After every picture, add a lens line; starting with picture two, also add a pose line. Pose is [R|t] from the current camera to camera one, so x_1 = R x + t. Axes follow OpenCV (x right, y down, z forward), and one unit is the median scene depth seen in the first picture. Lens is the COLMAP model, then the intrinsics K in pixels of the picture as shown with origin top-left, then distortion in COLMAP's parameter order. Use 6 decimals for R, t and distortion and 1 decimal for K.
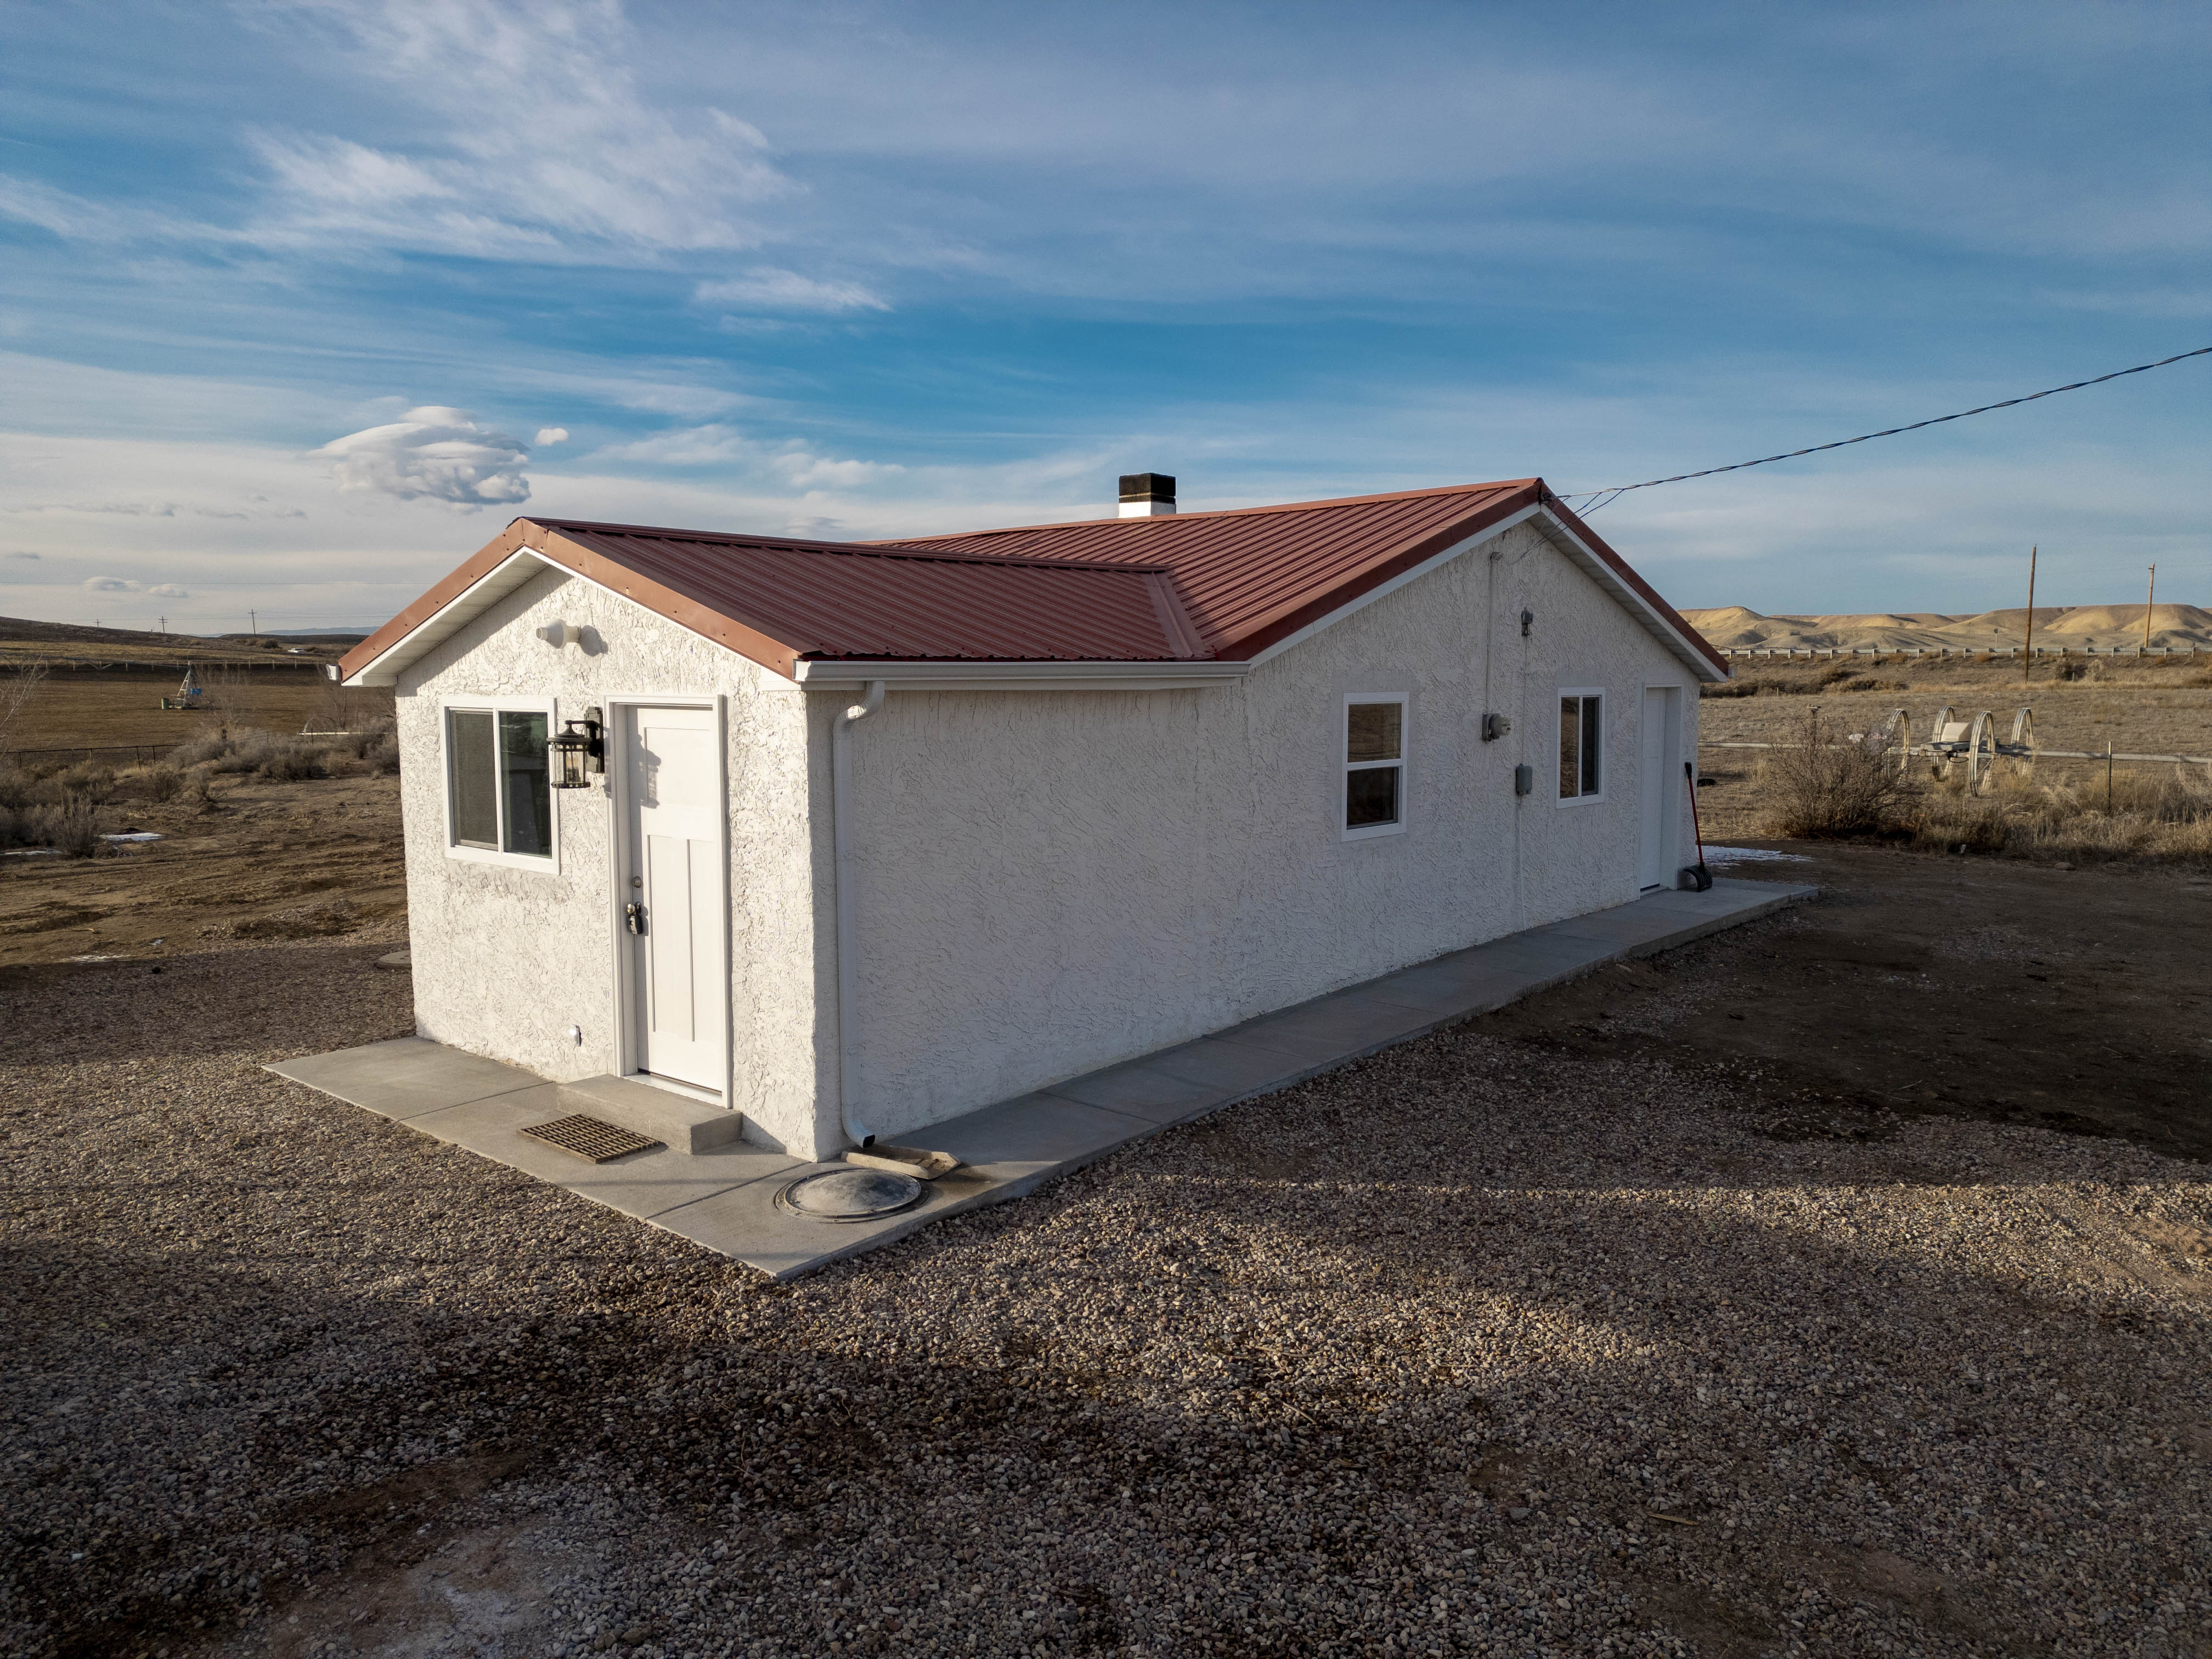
lens RADIAL K [[1536.7, 0, 1106.0], [0, 1536.7, 829.5], [0, 0, 1]] dist [0.068258, -0.056624]
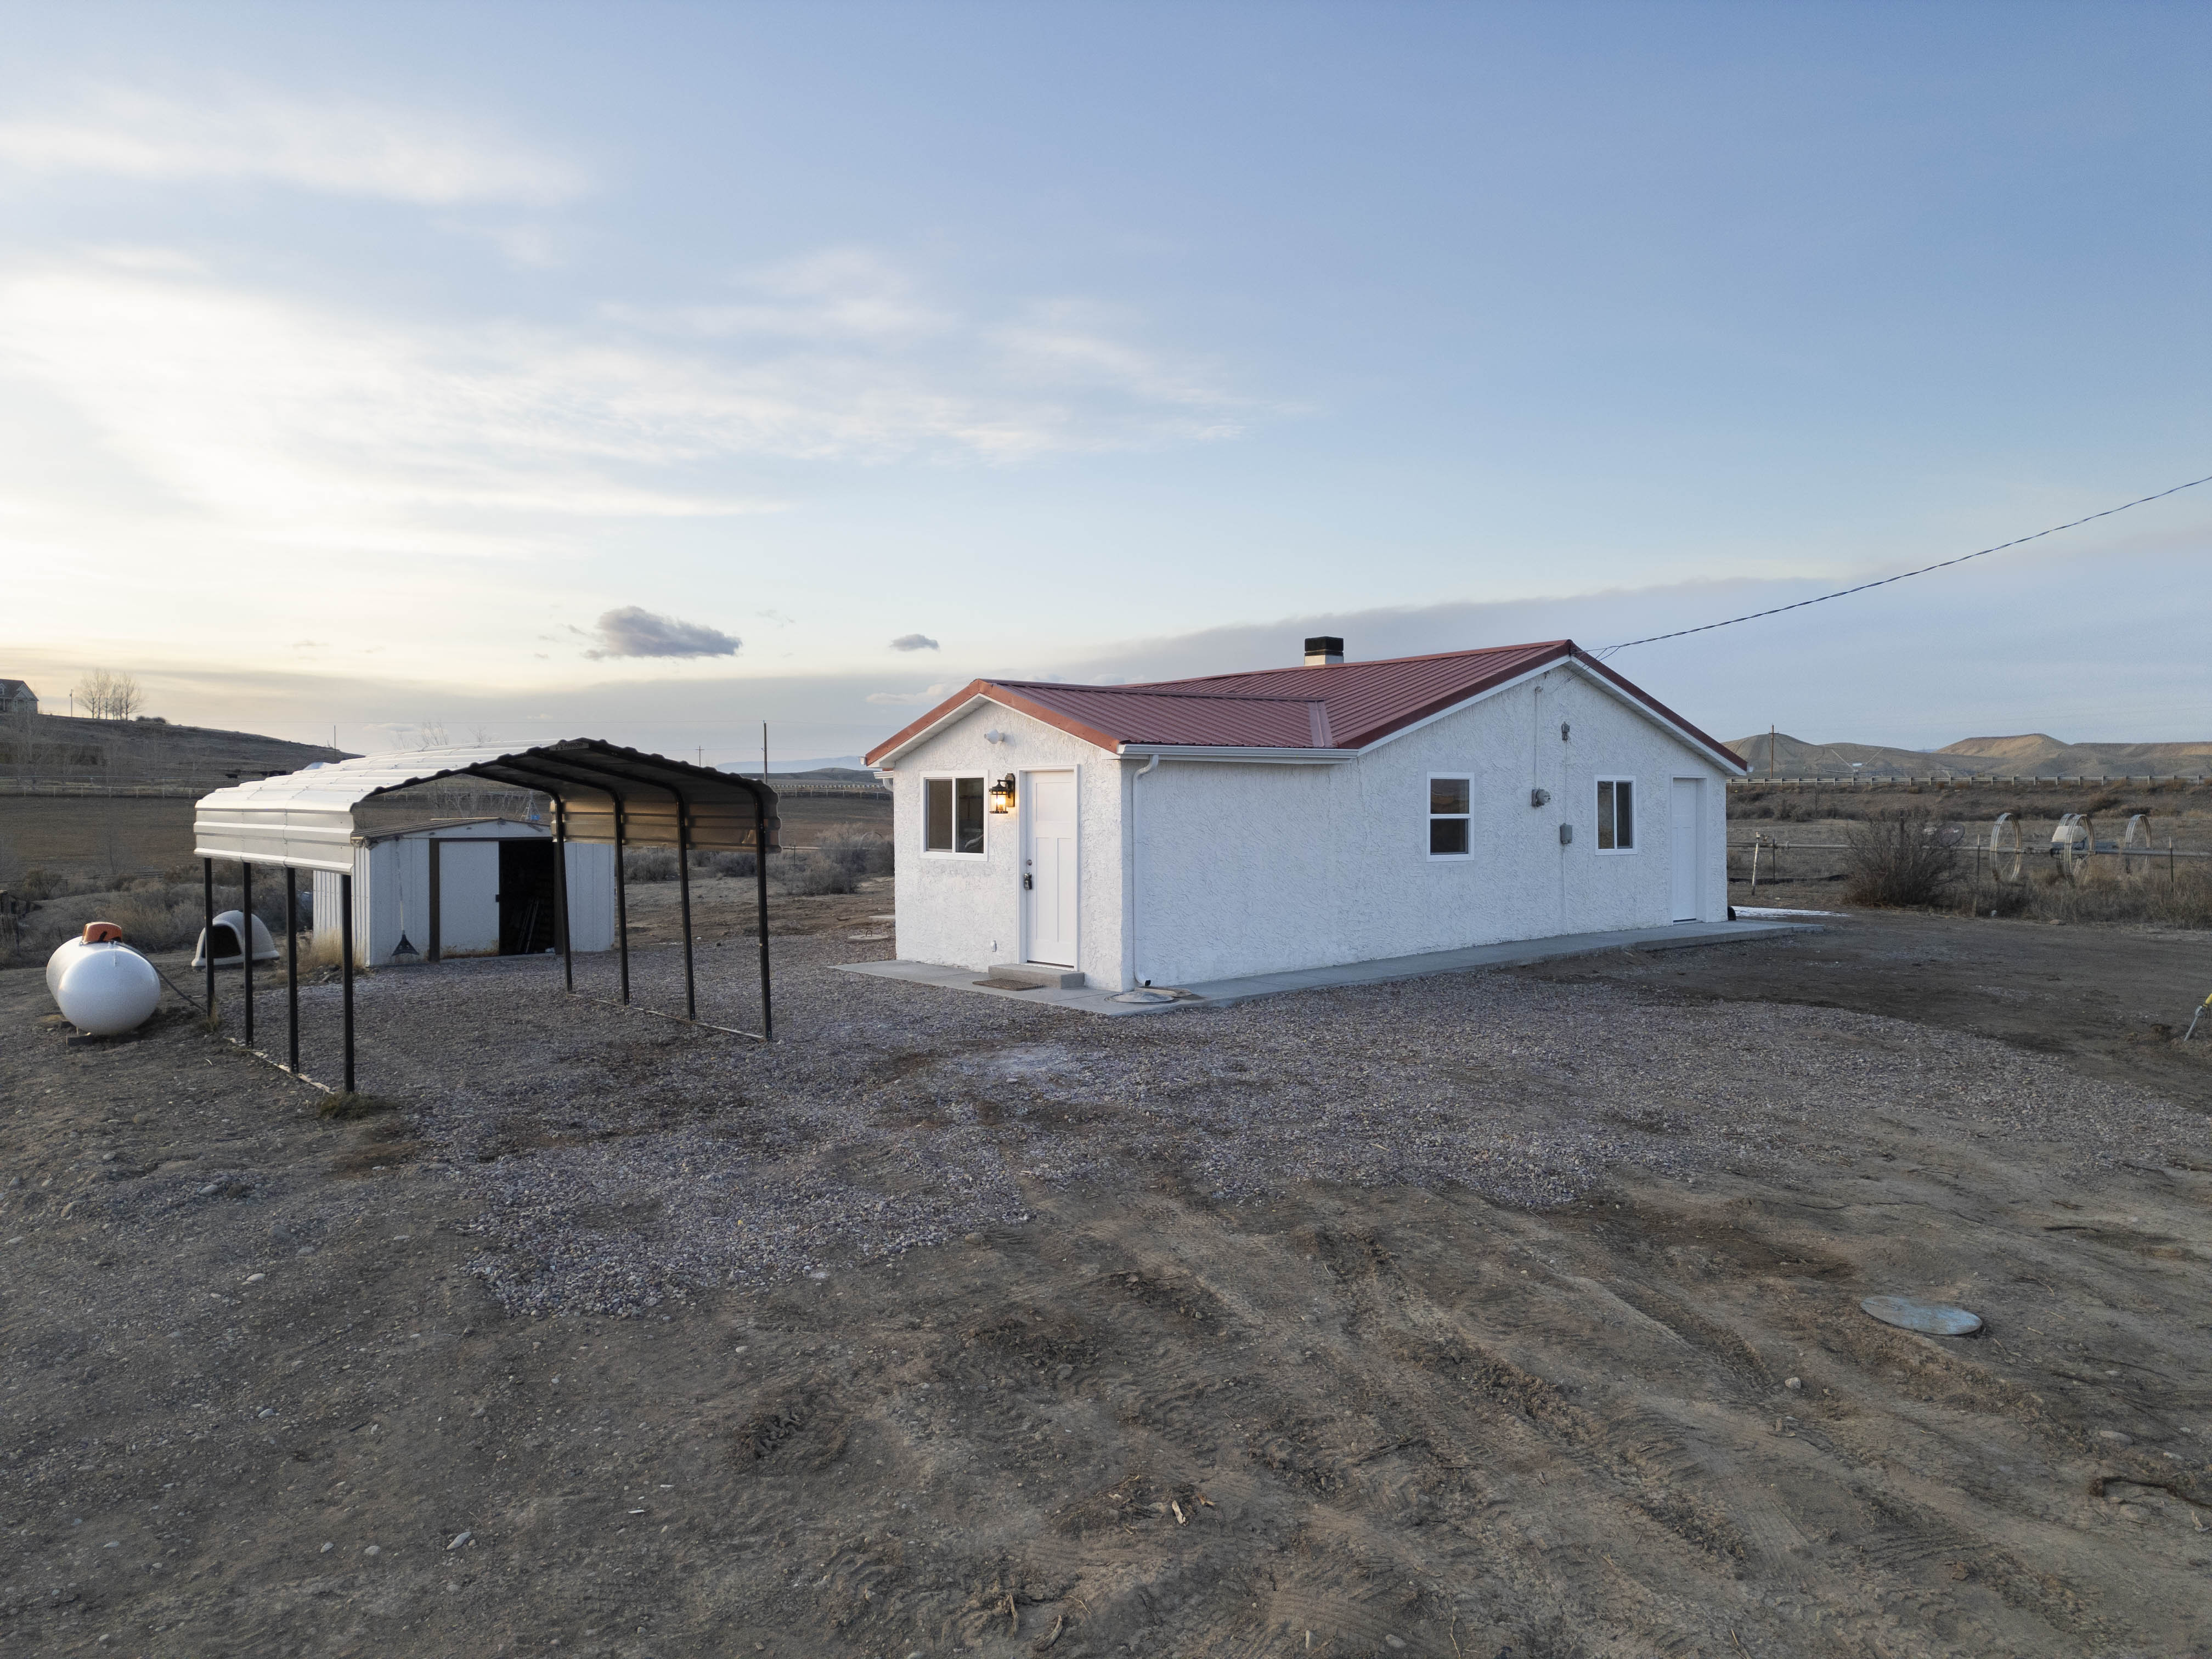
lens RADIAL K [[1554.5, 0, 1106.0], [0, 1554.5, 829.5], [0, 0, 1]] dist [0.000961, -0.103568]
pose [[0.987771, 0.000569, -0.155913, 0.086381], [-0.013635, 0.996477, -0.082750, 0.135738], [0.155317, 0.083864, 0.984299, -0.811290]]
